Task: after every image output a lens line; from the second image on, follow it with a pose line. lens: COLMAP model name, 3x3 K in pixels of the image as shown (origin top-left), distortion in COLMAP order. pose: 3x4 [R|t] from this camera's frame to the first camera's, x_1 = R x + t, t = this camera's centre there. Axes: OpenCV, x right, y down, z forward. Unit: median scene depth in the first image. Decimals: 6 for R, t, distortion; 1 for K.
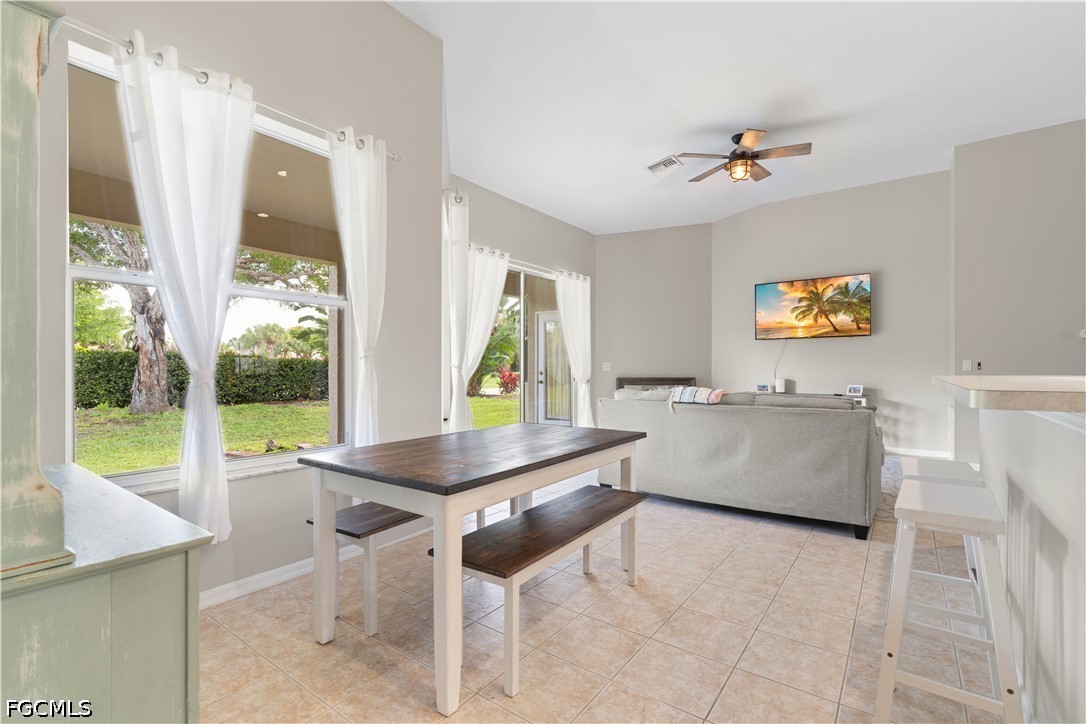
lens RADIAL K [[492.4, 0, 541.7], [0, 492.4, 367.2], [0, 0, 1]] dist [-0.011543, 0.003543]
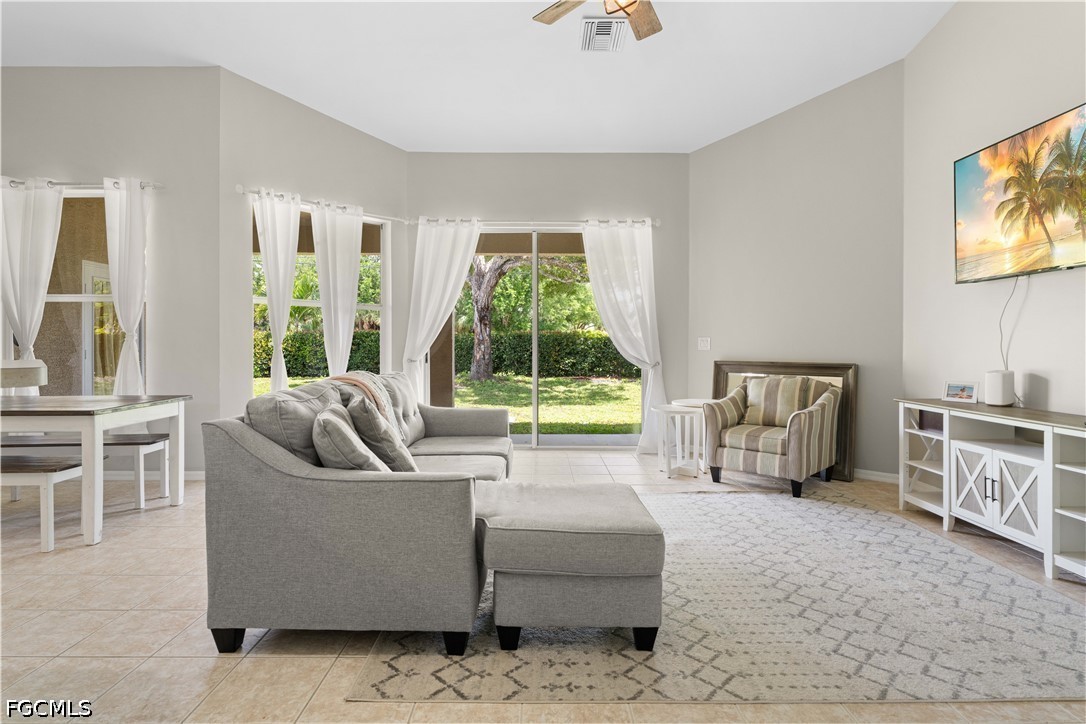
lens RADIAL K [[525.9, 0, 550.3], [0, 525.9, 339.5], [0, 0, 1]] dist [-0.014851, 0.000467]
pose [[0.620802, -0.001540, -0.783966, 0.672616], [-0.001757, 0.999993, -0.003355, -0.003265], [0.783965, 0.003461, 0.620795, 0.439187]]
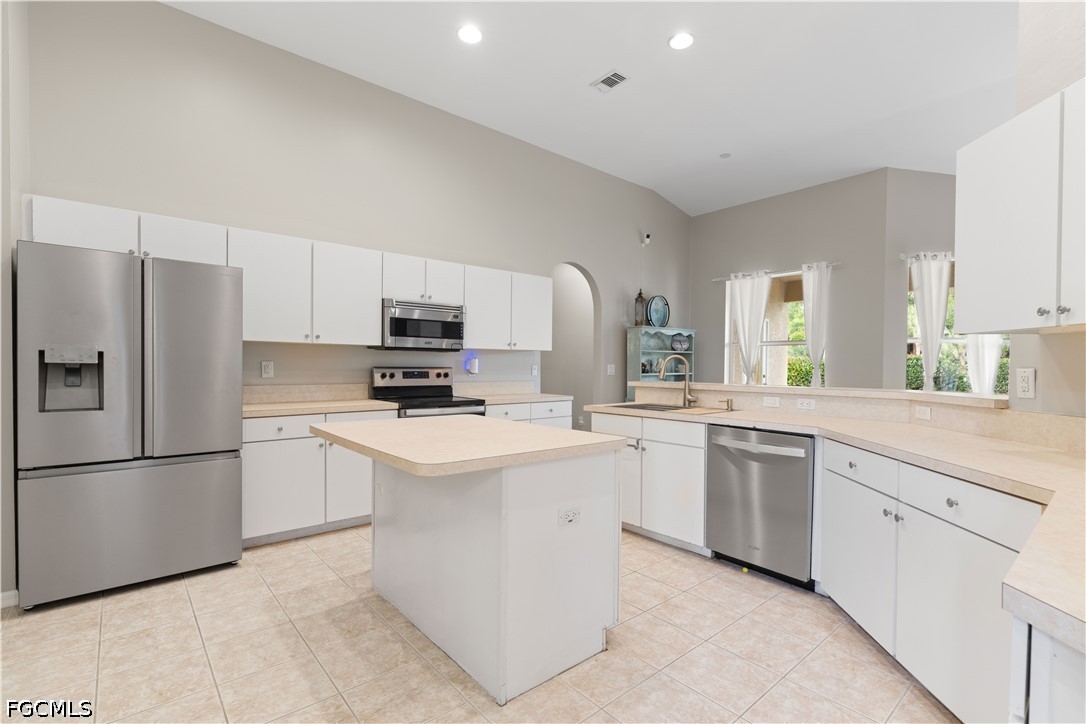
lens RADIAL K [[492.4, 0, 546.4], [0, 492.4, 377.2], [0, 0, 1]] dist [-0.011543, 0.003543]
pose [[-0.217989, 0.023412, -0.975670, 0.827701], [-0.004603, 0.999676, 0.025017, -0.014130], [0.975940, 0.009944, -0.217811, 0.151878]]
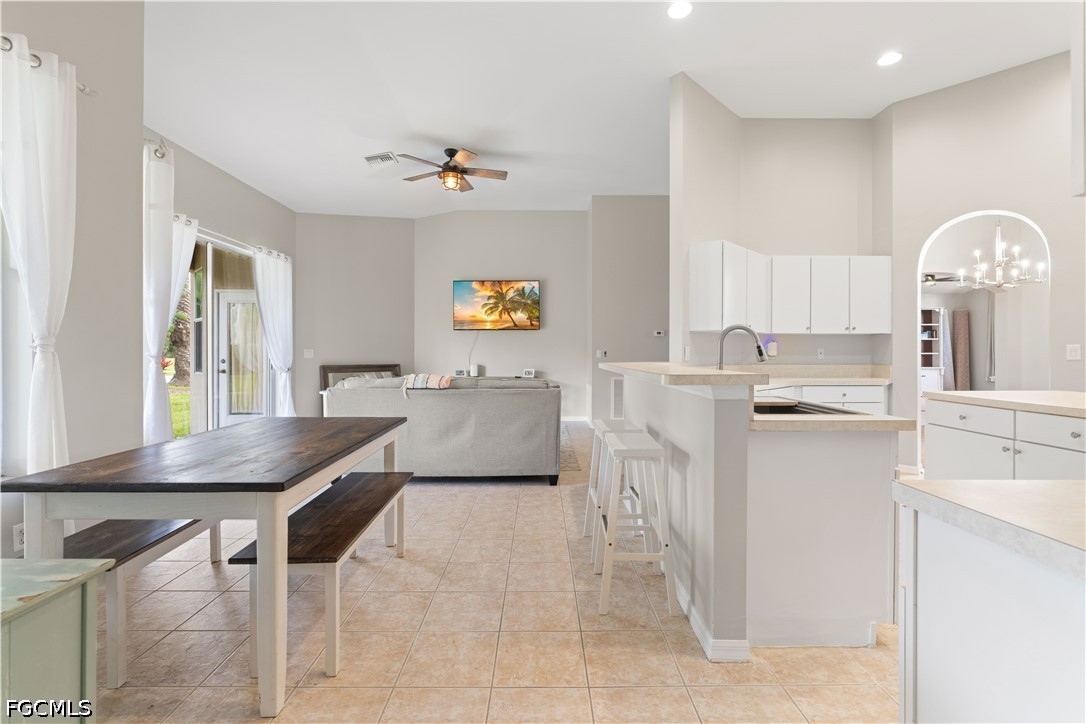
lens RADIAL K [[492.4, 0, 544.5], [0, 492.4, 354.7], [0, 0, 1]] dist [-0.011543, 0.003543]
pose [[0.798007, -0.000297, 0.602649, -0.085081], [-0.002381, 0.999991, 0.003645, -0.005110], [-0.602644, -0.004344, 0.797998, -0.026593]]
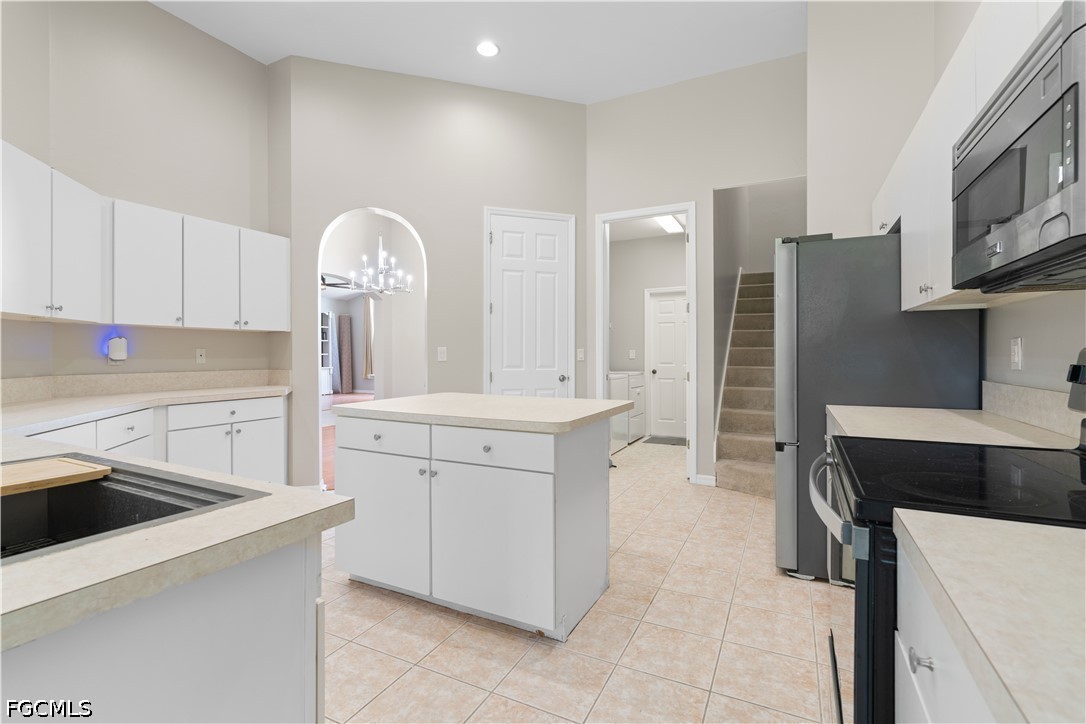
lens RADIAL K [[492.4, 0, 542.8], [0, 492.4, 359.2], [0, 0, 1]] dist [-0.011543, 0.003543]
pose [[-0.172954, -0.010245, 0.984877, 0.111660], [-0.001893, 0.999948, 0.010069, -0.007657], [-0.984928, -0.000123, -0.172964, 0.041342]]
